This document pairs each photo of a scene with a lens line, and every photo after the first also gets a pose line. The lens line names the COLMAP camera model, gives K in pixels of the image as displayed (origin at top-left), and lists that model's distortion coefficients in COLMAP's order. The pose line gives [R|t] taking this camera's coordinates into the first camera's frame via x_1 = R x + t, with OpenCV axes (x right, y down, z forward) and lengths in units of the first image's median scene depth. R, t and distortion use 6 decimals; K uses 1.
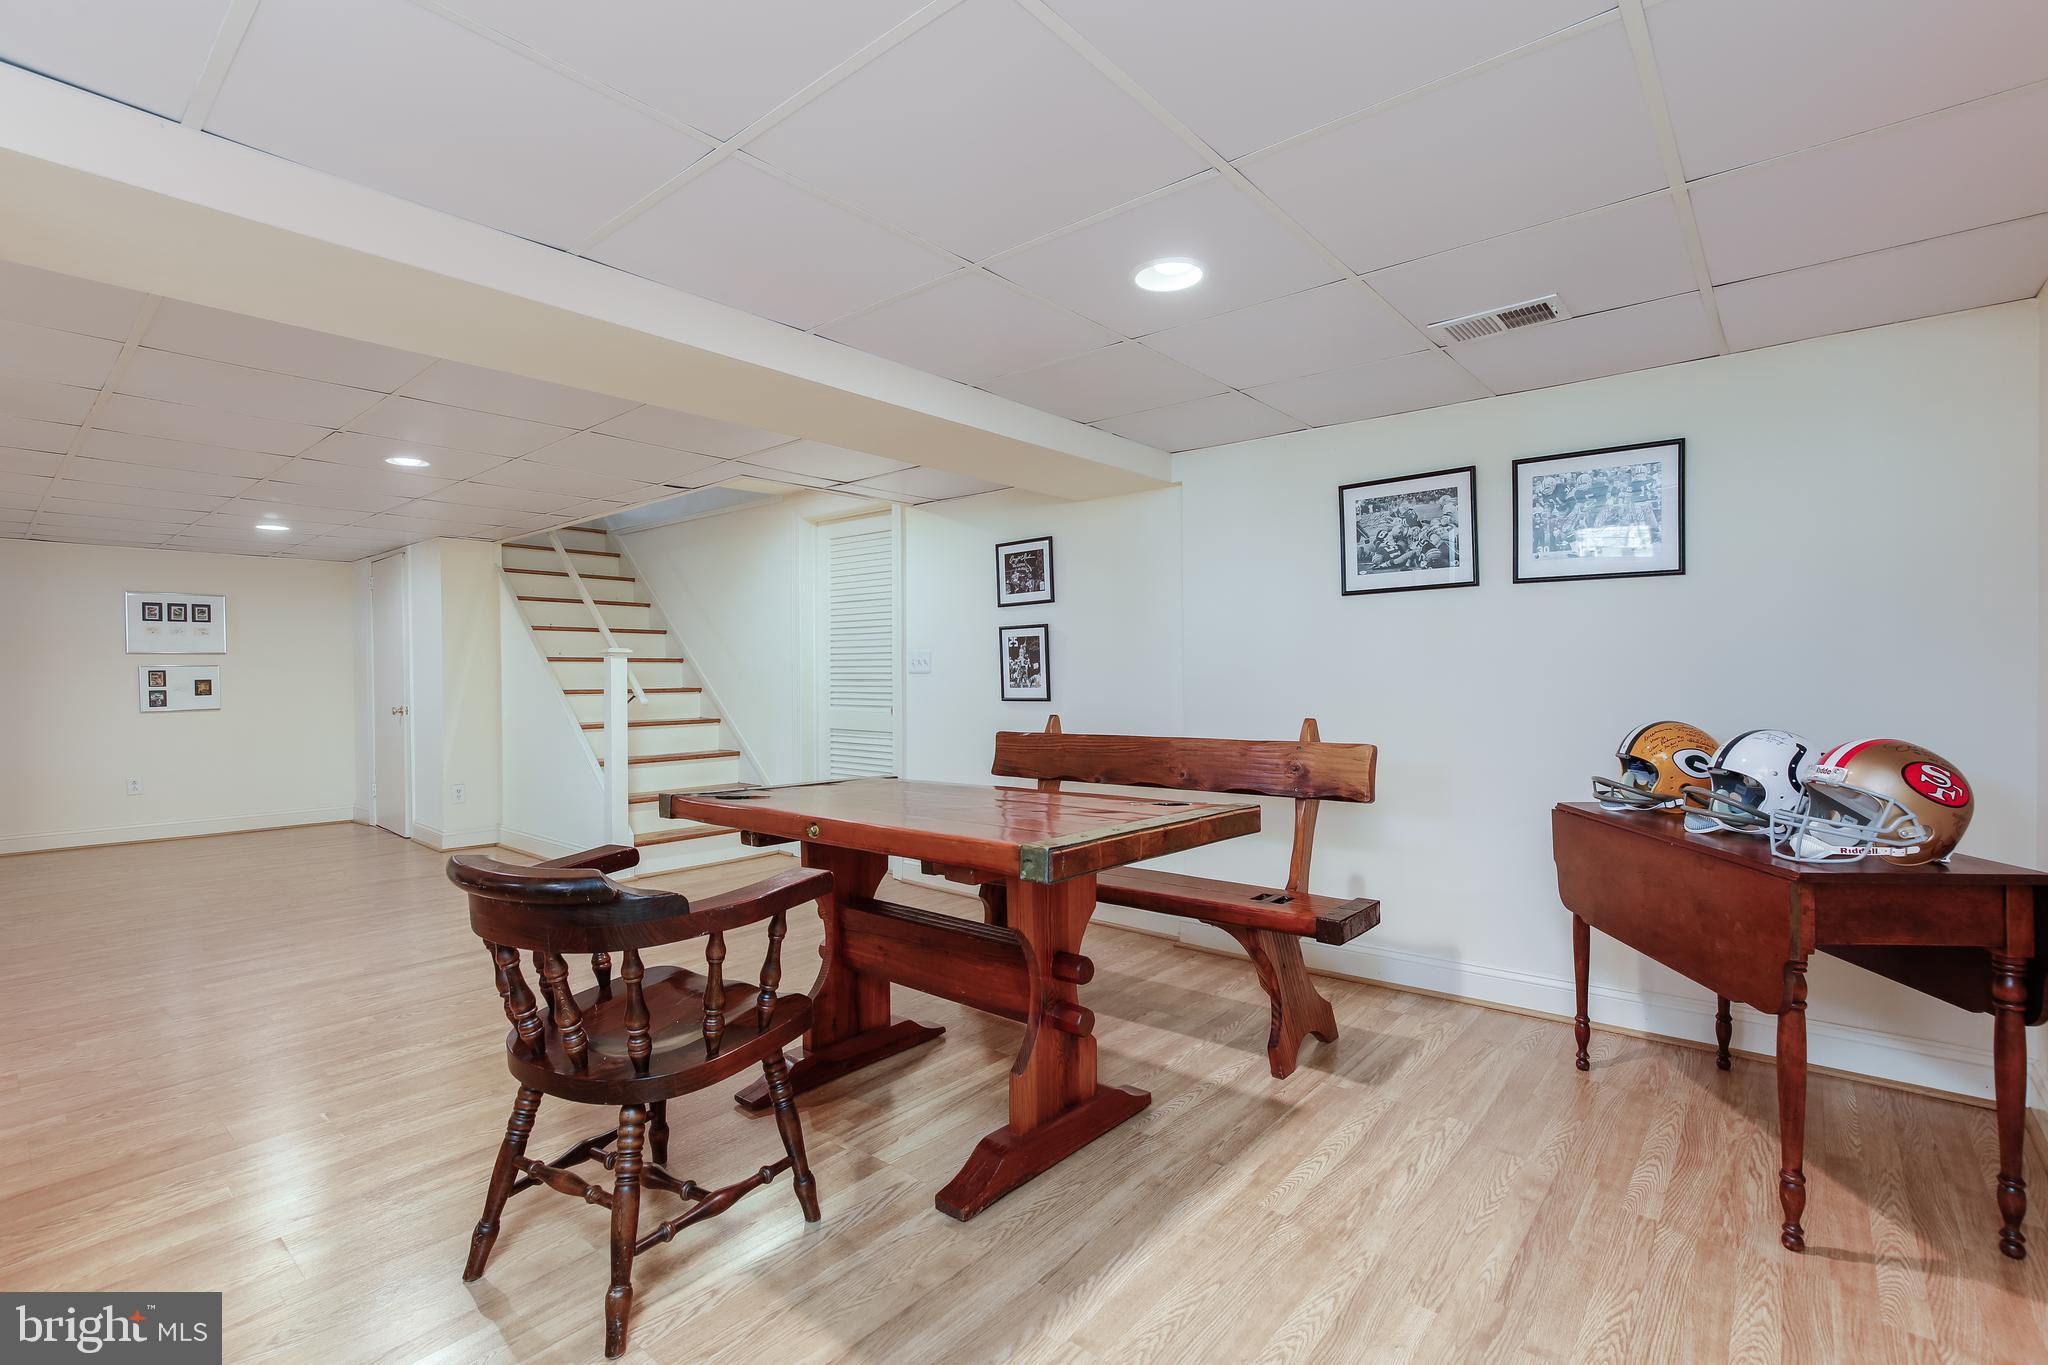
lens RADIAL K [[927.8, 0, 1027.4], [0, 927.8, 679.1], [0, 0, 1]] dist [-0.008323, 0.000416]
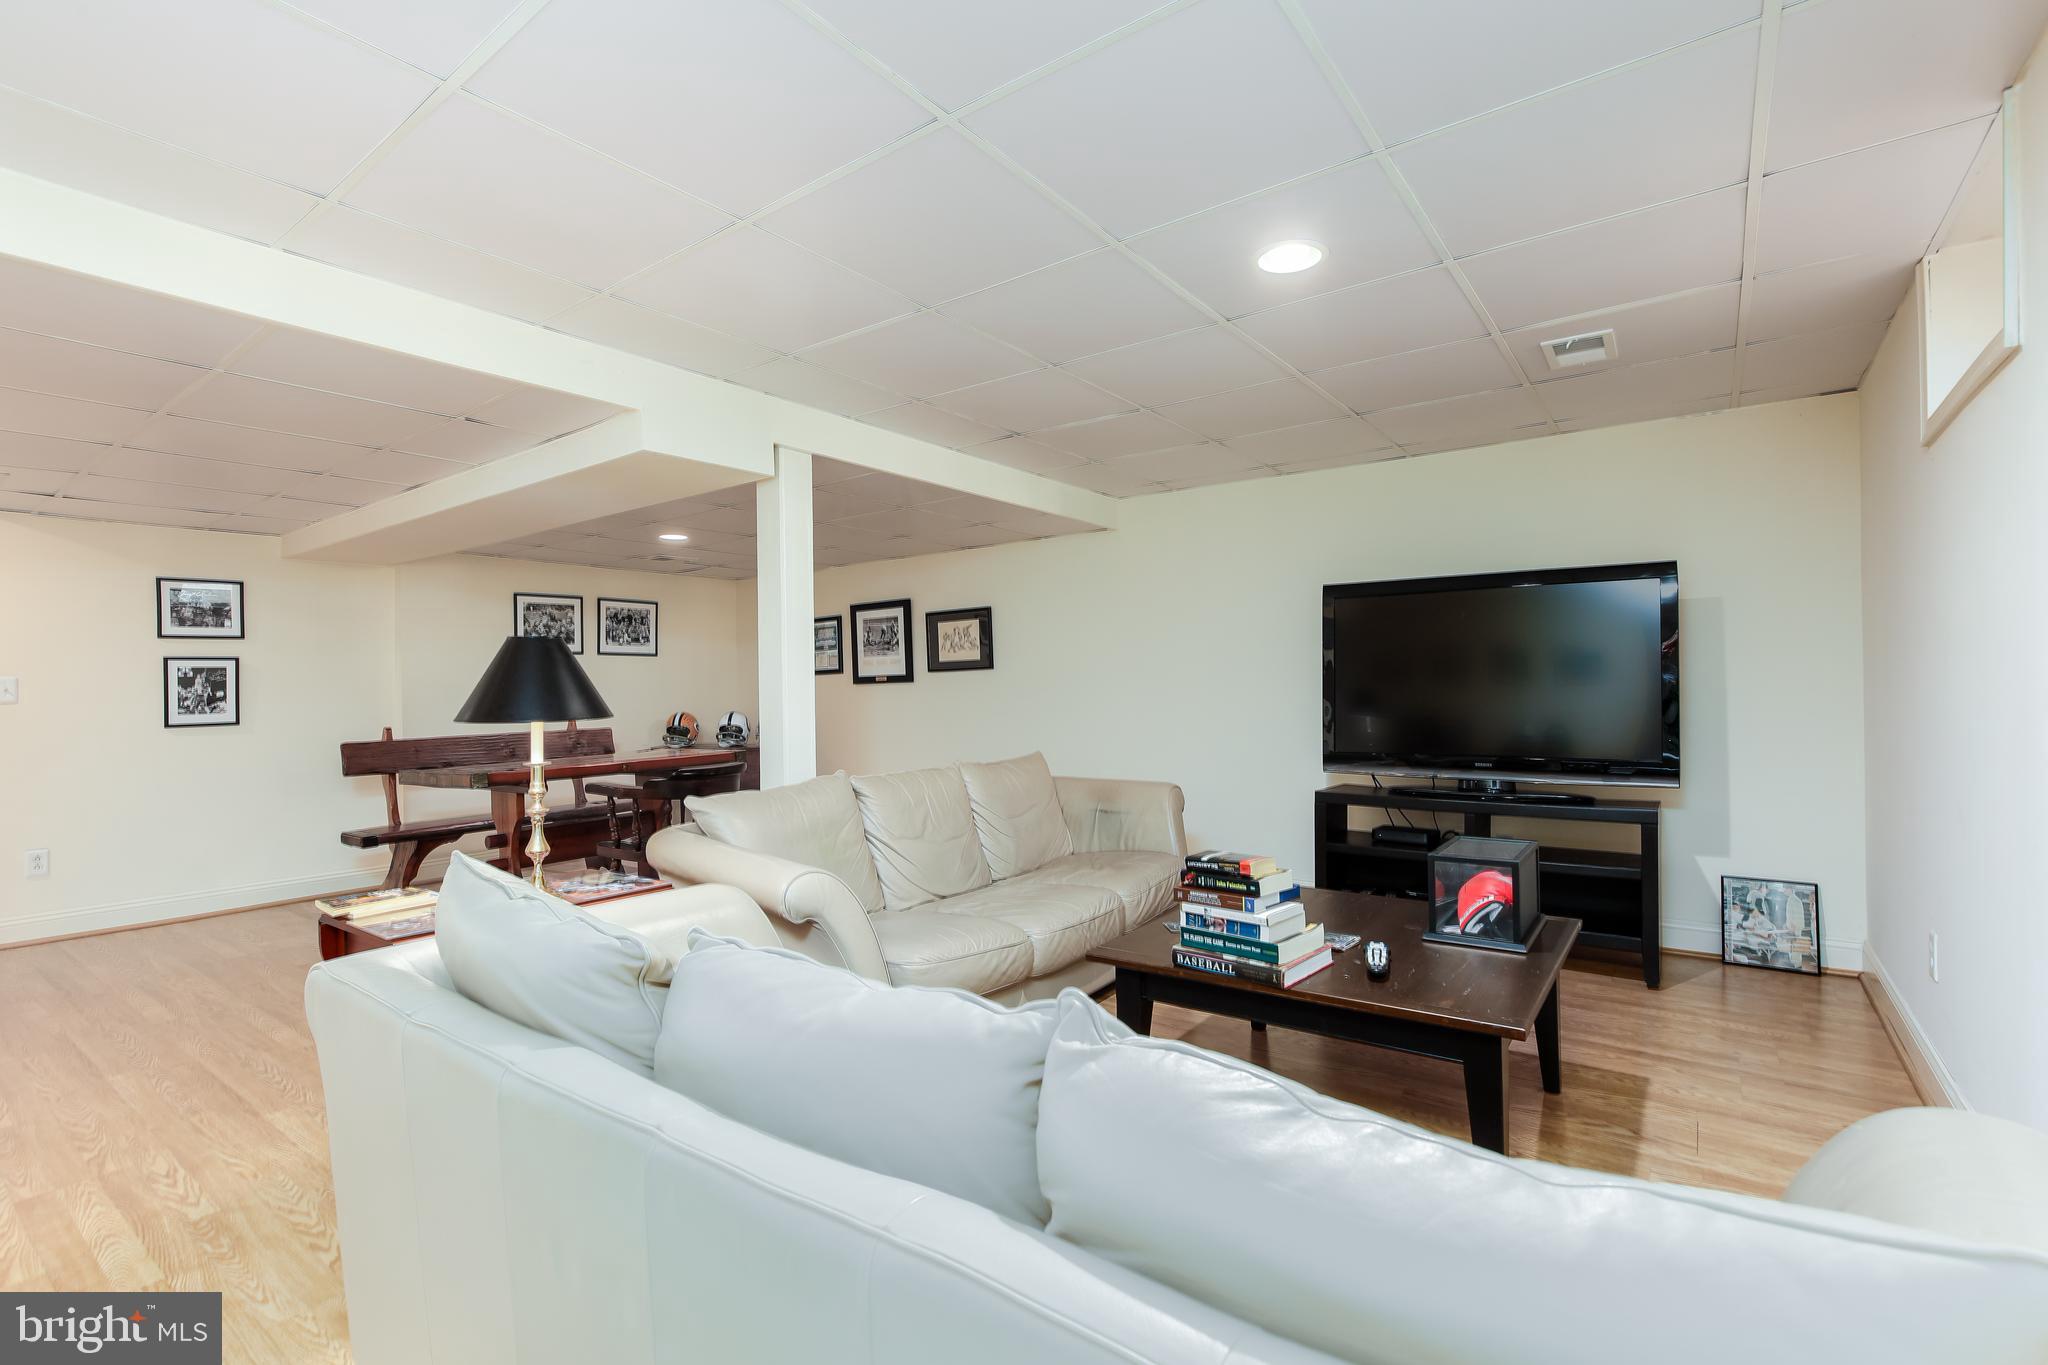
lens RADIAL K [[927.8, 0, 1027.4], [0, 927.8, 679.1], [0, 0, 1]] dist [-0.008323, 0.000416]
pose [[-0.080466, 0.018814, 0.996580, -1.291367], [0.025104, 0.999543, -0.016843, 0.011924], [-0.996441, 0.023663, -0.080901, 0.132048]]
